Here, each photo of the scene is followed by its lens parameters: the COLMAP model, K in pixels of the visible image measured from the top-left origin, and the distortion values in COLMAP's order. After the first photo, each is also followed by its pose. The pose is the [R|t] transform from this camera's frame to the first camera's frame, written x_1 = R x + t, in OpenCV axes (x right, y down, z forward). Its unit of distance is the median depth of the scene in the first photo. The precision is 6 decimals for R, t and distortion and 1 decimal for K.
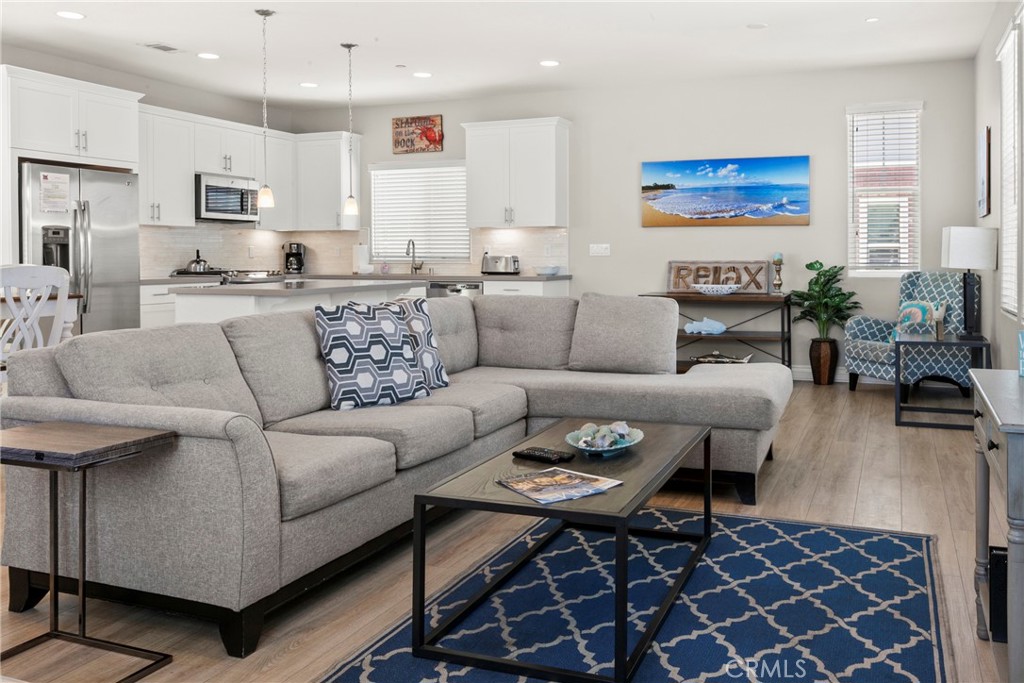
lens RADIAL K [[828.0, 0, 576.6], [0, 828.0, 263.3], [0, 0, 1]] dist [0.008482, -0.025532]
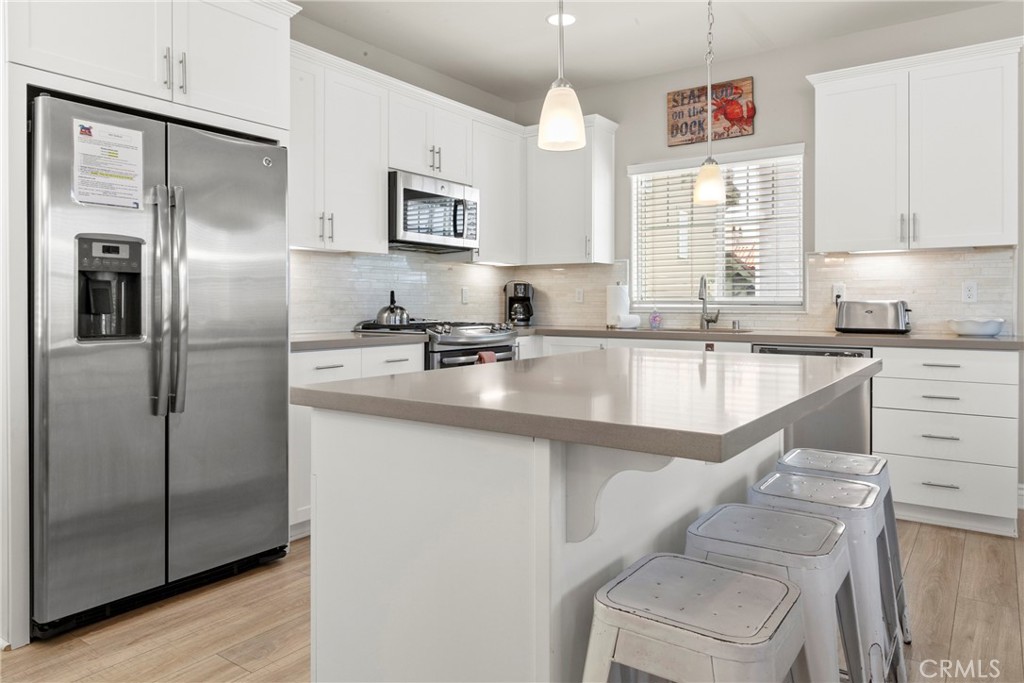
lens RADIAL K [[675.7, 0, 525.5], [0, 675.7, 303.3], [0, 0, 1]] dist [-0.002406, -0.005043]
pose [[0.968817, 0.001660, -0.247772, -0.223148], [-0.004186, 0.999944, -0.009669, -0.001869], [0.247742, 0.010405, 0.968770, 0.509173]]
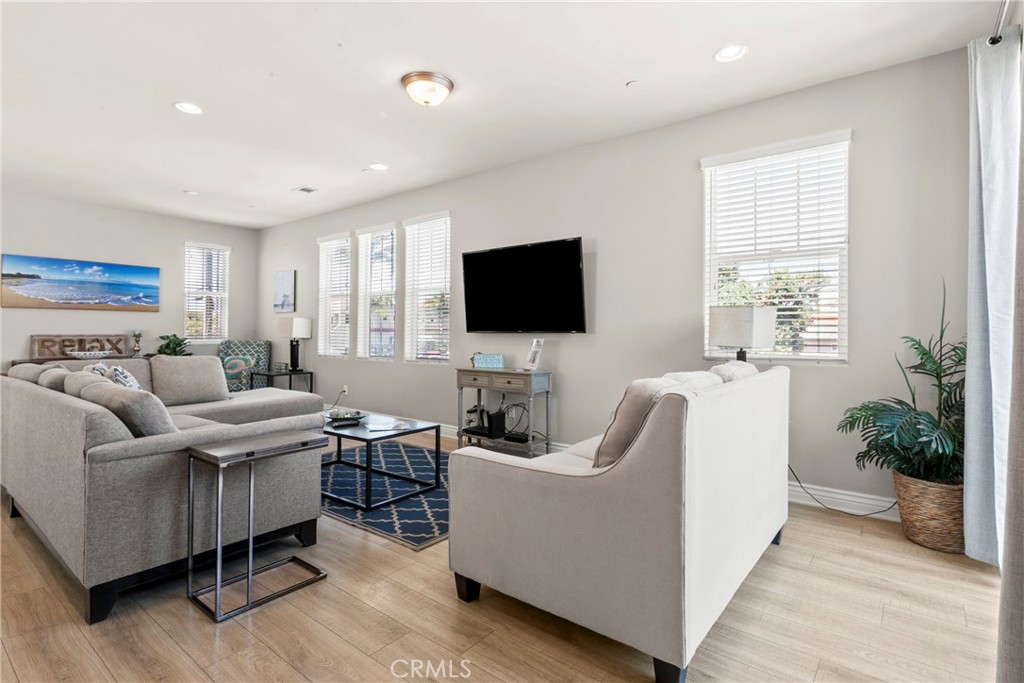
lens RADIAL K [[496.0, 0, 507.0], [0, 496.0, 333.4], [0, 0, 1]] dist [-0.001390, 0.000377]
pose [[0.328688, -0.000330, 0.944439, -0.375251], [0.006419, 0.999978, -0.001884, 0.001139], [-0.944417, 0.006681, 0.328683, 0.061372]]
